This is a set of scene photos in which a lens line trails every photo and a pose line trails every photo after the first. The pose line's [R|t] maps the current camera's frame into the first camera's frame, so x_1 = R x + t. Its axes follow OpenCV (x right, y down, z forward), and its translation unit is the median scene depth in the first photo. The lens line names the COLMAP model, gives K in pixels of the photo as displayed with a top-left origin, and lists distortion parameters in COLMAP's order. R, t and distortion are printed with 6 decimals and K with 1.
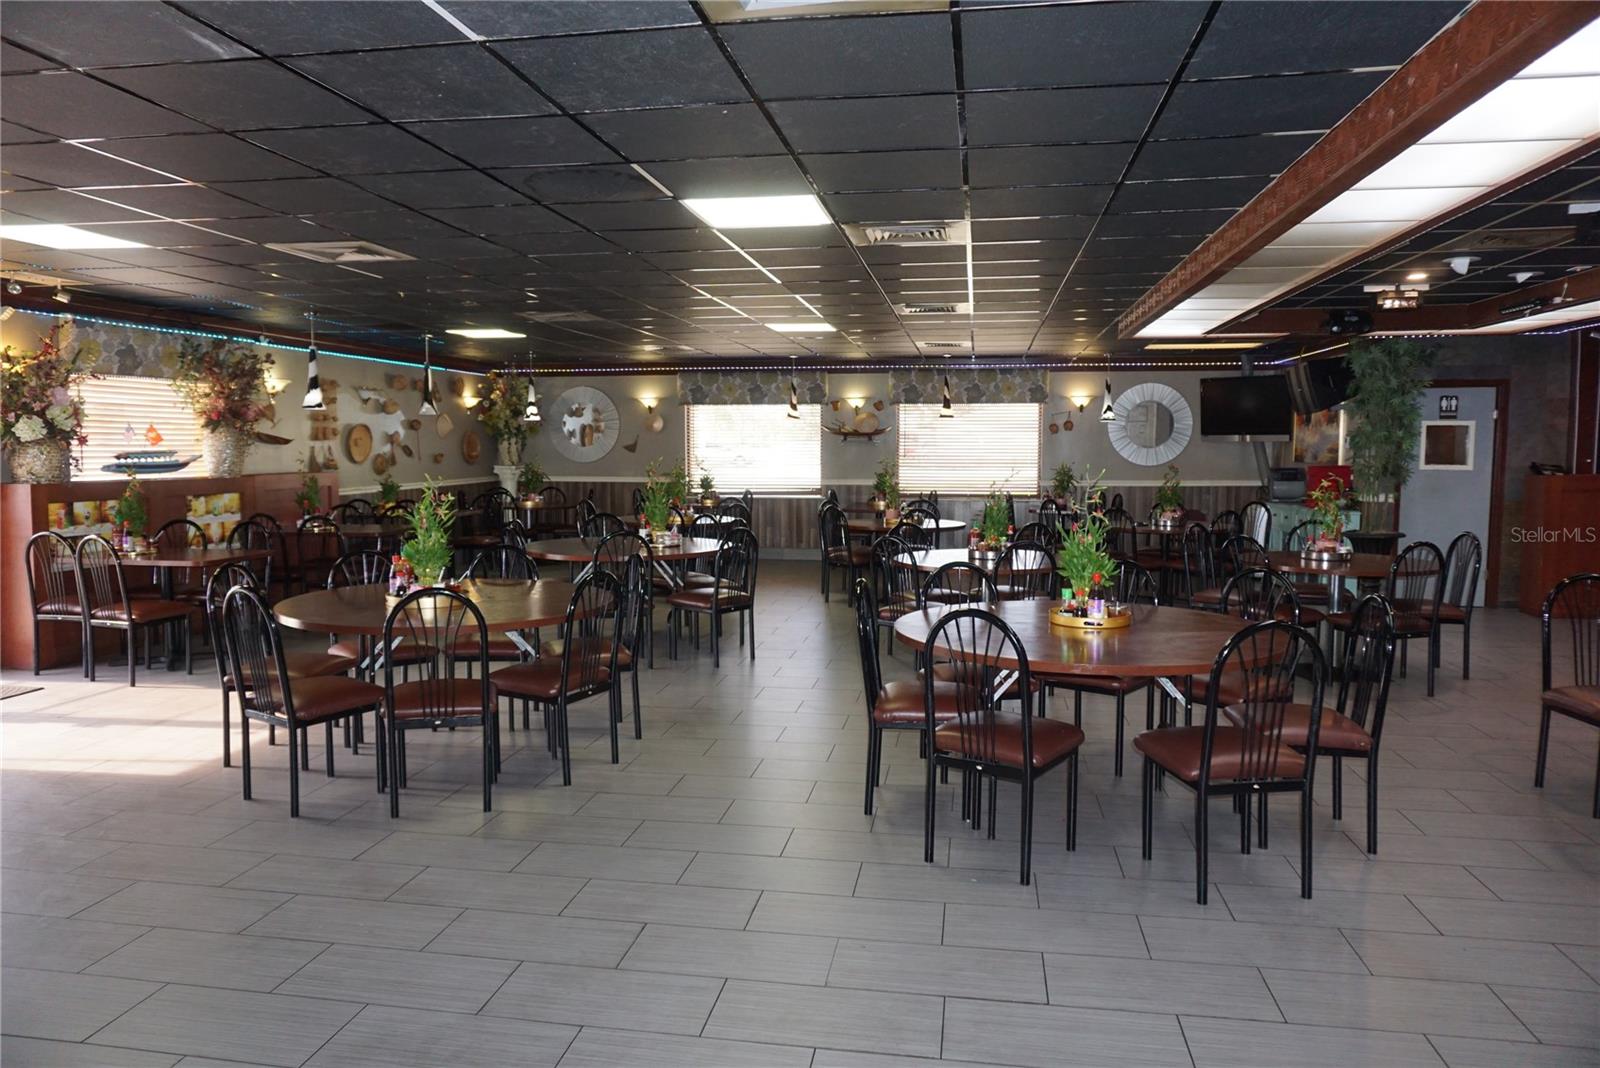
lens RADIAL K [[1072.5, 0, 800.7], [0, 1072.5, 528.1], [0, 0, 1]] dist [-0.043005, 0.028291]
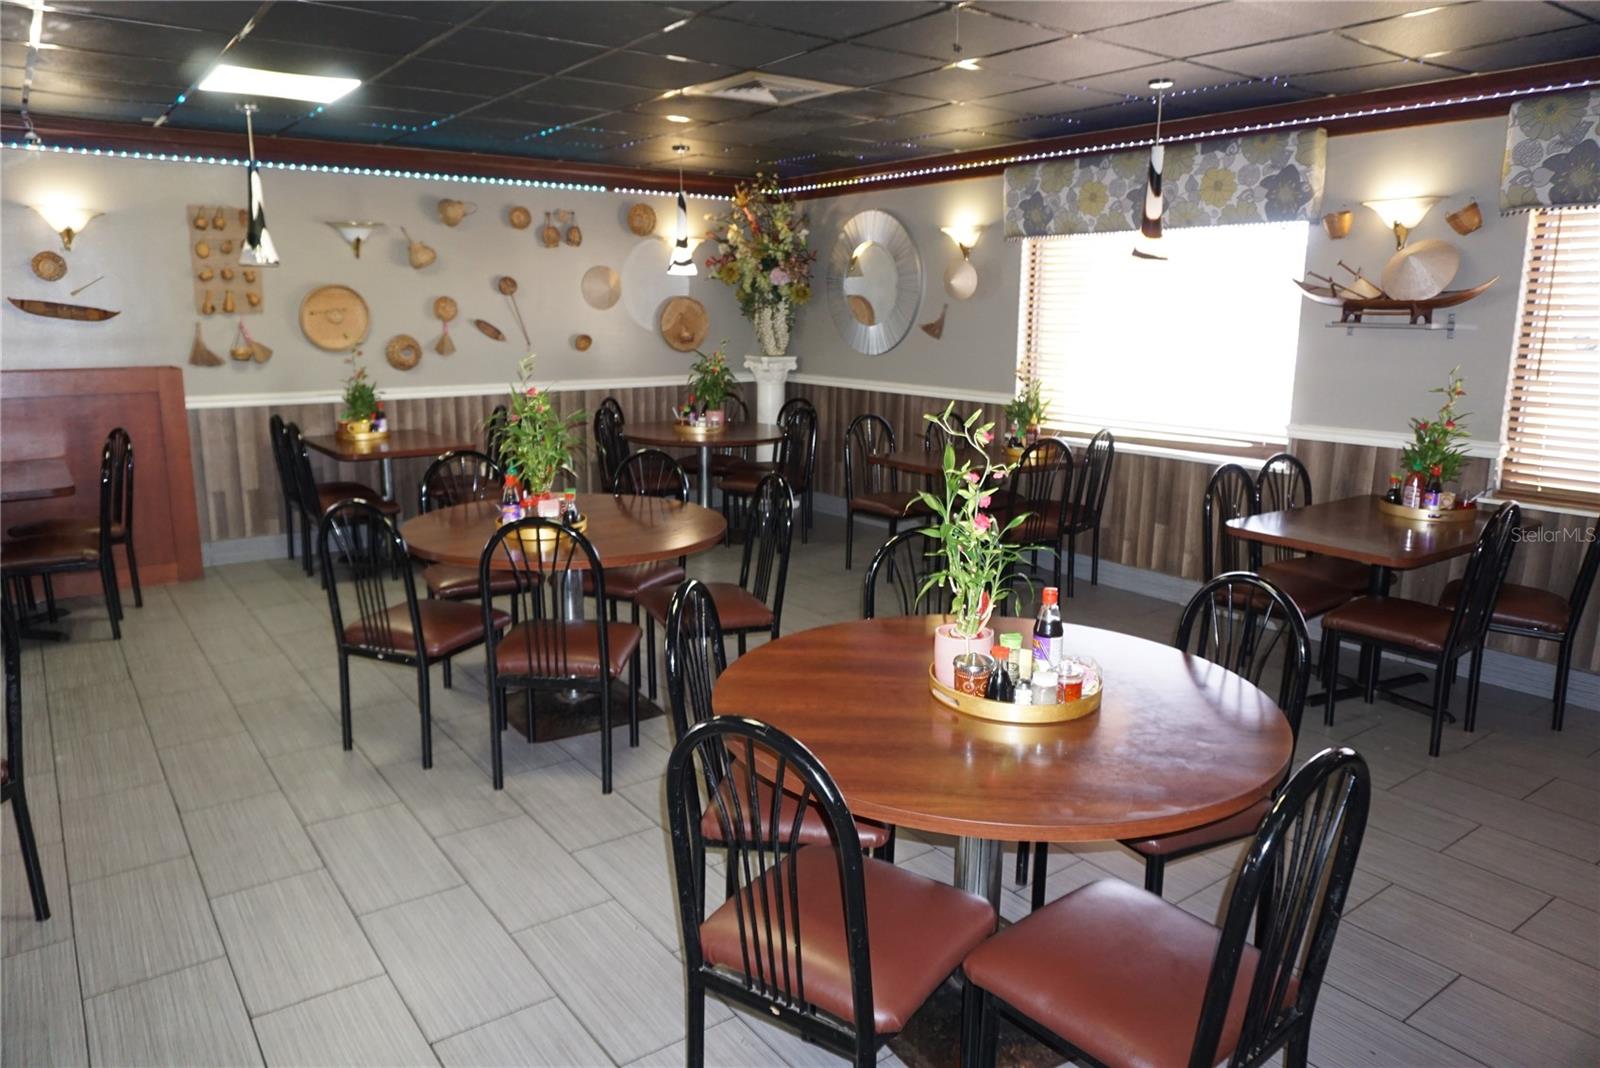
lens RADIAL K [[1072.5, 0, 795.8], [0, 1072.5, 525.9], [0, 0, 1]] dist [-0.043005, 0.028291]
pose [[0.713423, 0.144068, -0.685764, 0.176919], [-0.060938, 0.987685, 0.144102, -0.058359], [0.698079, -0.061017, 0.713416, 0.659156]]
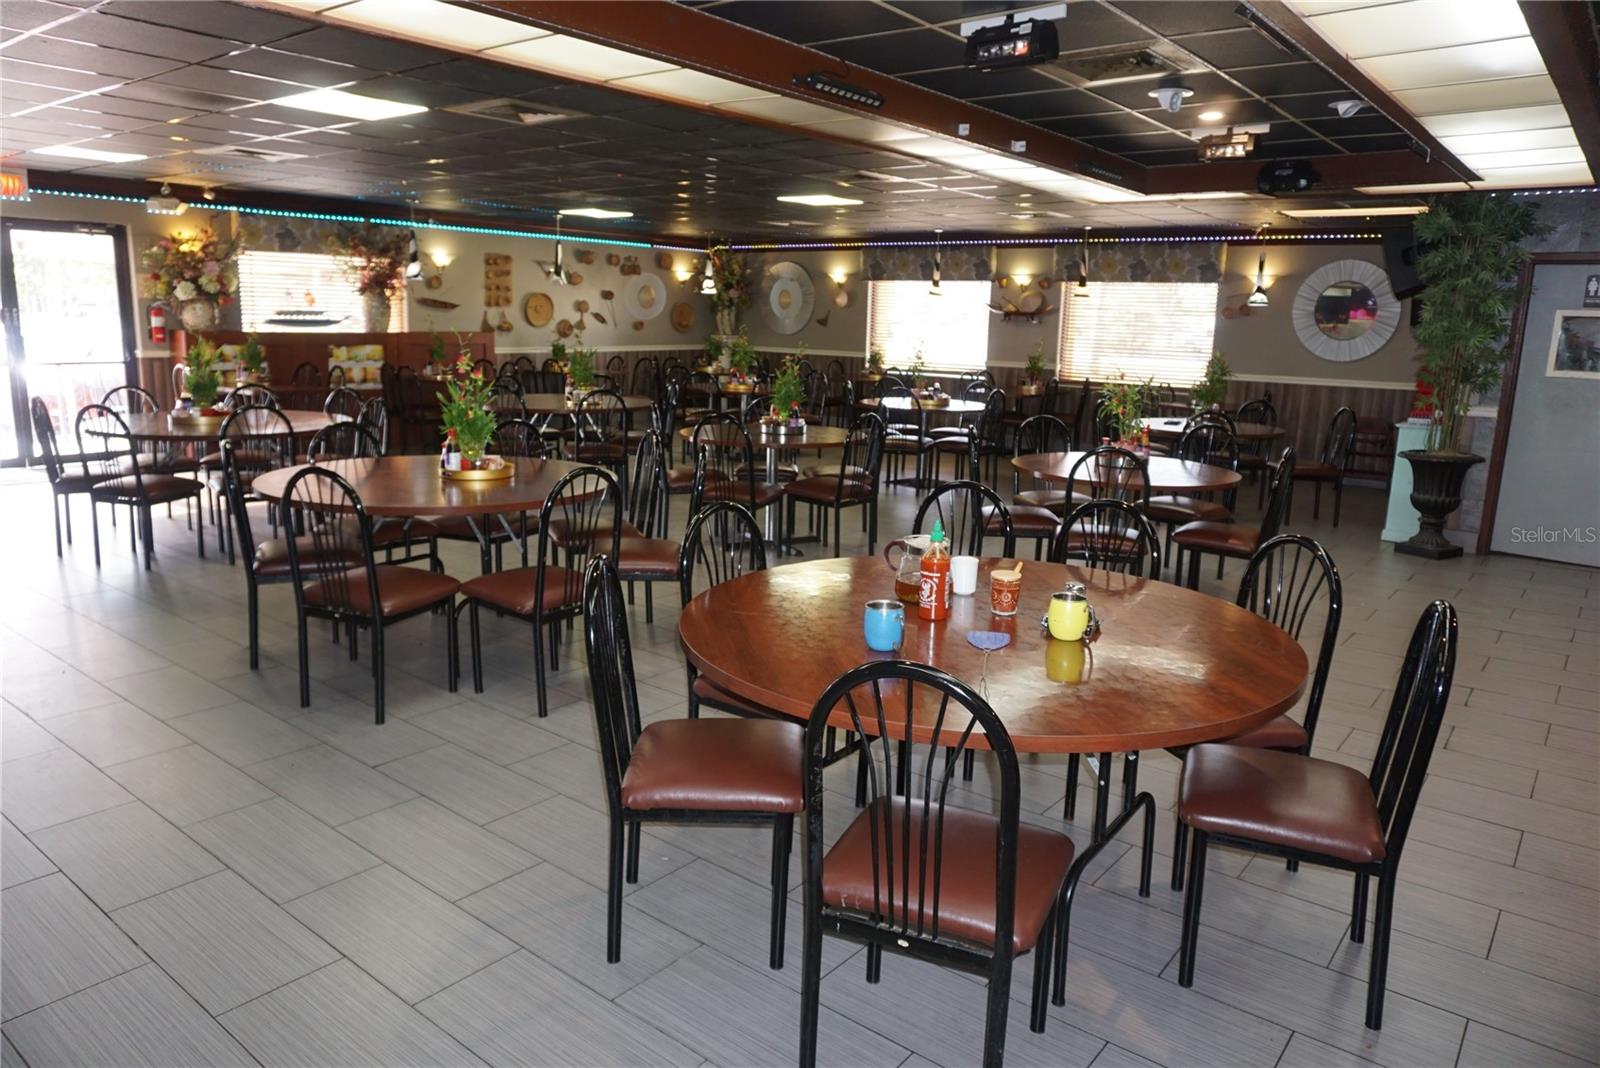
lens RADIAL K [[1072.5, 0, 799.1], [0, 1072.5, 530.6], [0, 0, 1]] dist [-0.043005, 0.028291]
pose [[0.871834, 0.119725, -0.474944, 0.382955], [-0.066090, 0.989553, 0.128131, -0.006990], [0.485322, -0.080320, 0.870638, 0.074949]]
